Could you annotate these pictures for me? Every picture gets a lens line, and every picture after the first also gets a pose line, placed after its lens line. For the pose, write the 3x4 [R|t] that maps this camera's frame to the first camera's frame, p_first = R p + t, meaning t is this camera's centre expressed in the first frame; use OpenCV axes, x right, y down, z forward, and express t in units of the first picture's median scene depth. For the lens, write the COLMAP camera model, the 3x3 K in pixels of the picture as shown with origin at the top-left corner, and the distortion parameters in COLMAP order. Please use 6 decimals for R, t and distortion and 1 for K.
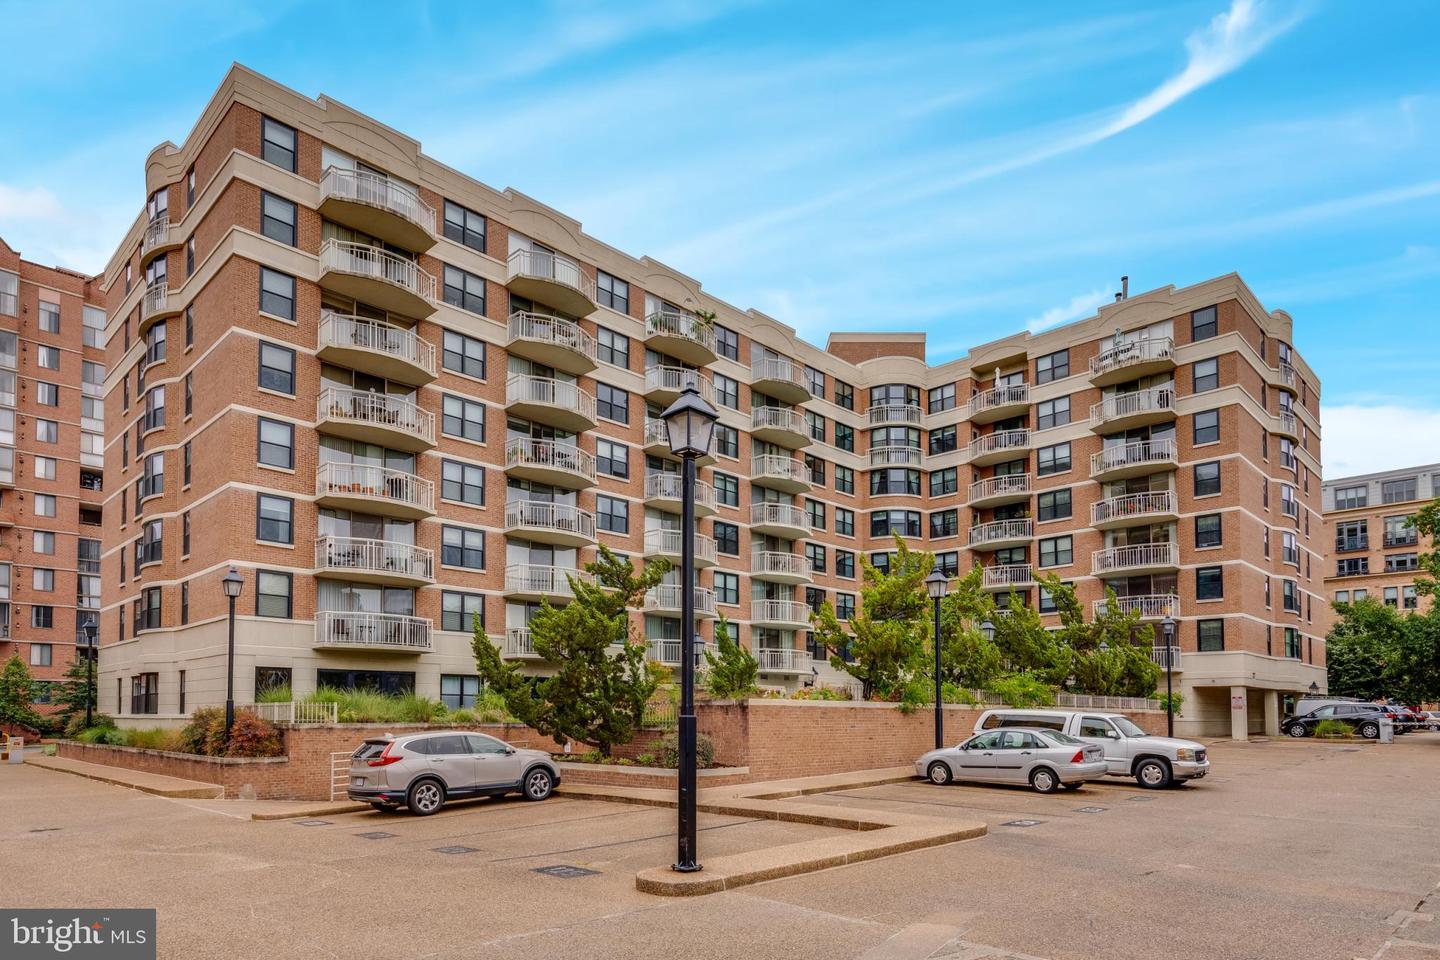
lens RADIAL K [[879.1, 0, 719.3], [0, 879.1, 662.7], [0, 0, 1]] dist [-0.002477, -0.000685]
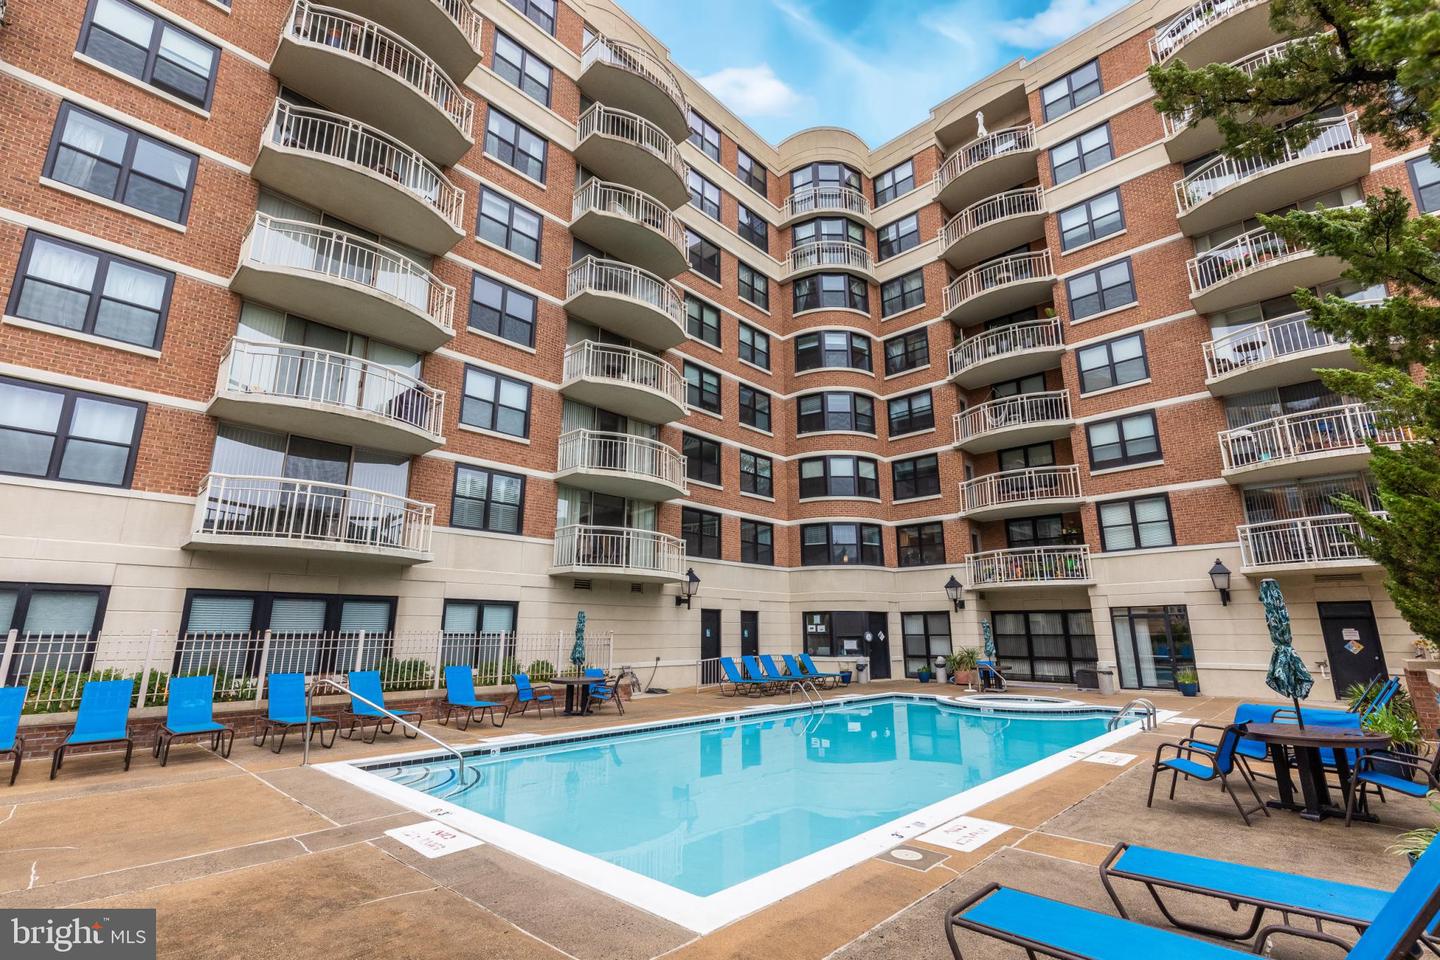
lens RADIAL K [[642.8, 0, 720.0], [0, 642.8, 480.0], [0, 0, 1]] dist [0.009107, -0.000562]
pose [[0.999954, -0.001294, 0.009455, 0.113646], [0.002965, 0.983848, -0.178979, 0.021416], [-0.009070, 0.178999, 0.983808, 0.555994]]
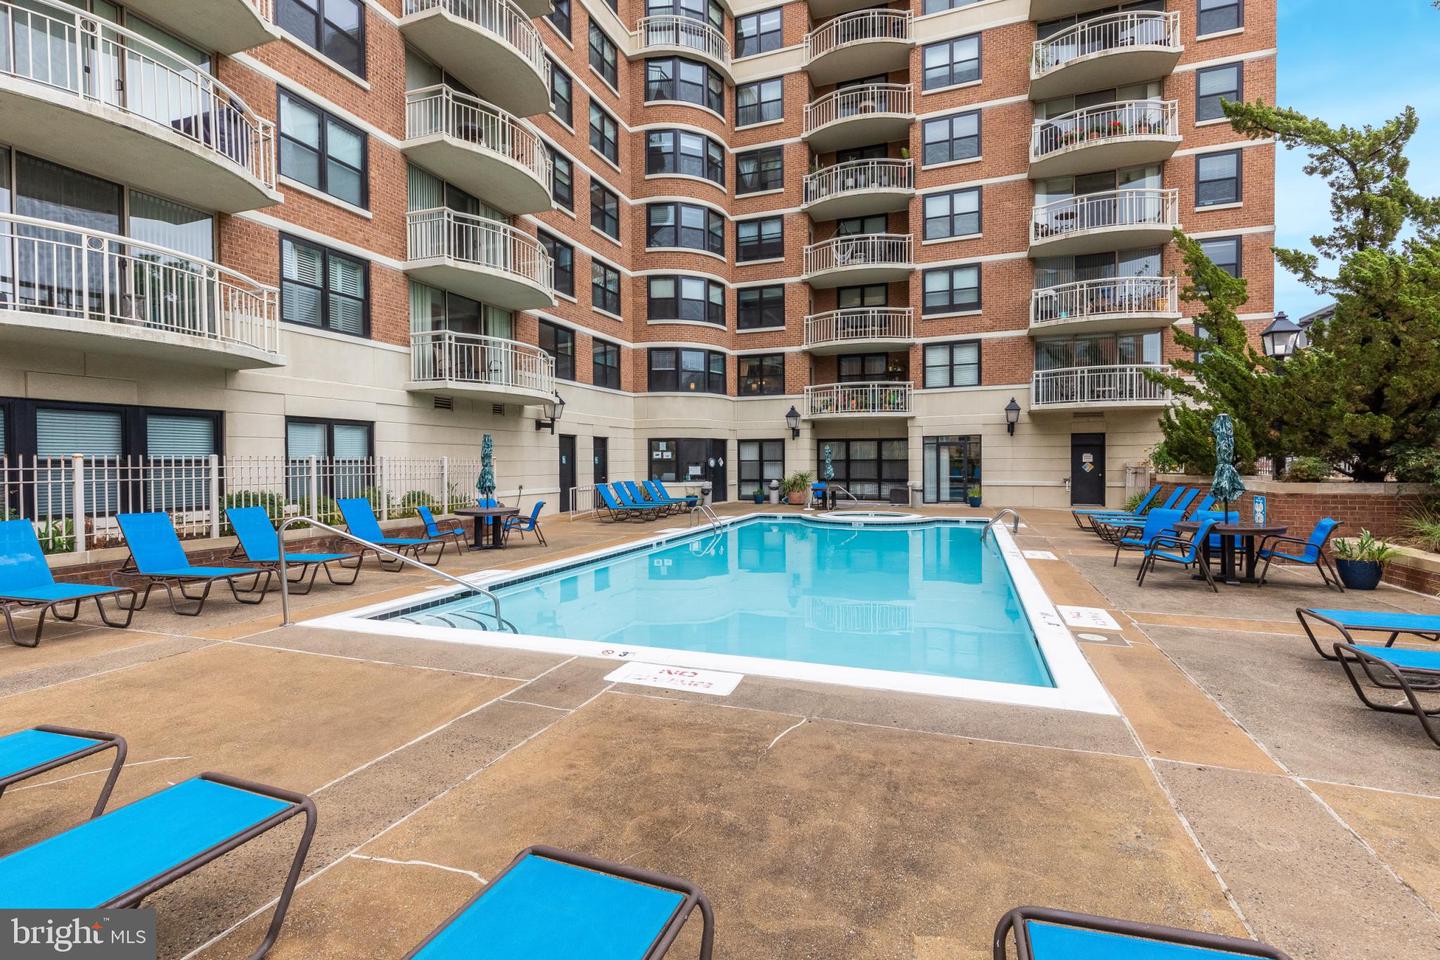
lens RADIAL K [[663.5, 0, 714.8], [0, 663.5, 463.8], [0, 0, 1]] dist [0.007698, -0.000390]
pose [[0.917785, -0.008760, 0.396981, 0.038929], [-0.014496, 0.998351, 0.055542, 0.023361], [-0.396813, -0.056730, 0.916145, 0.580418]]
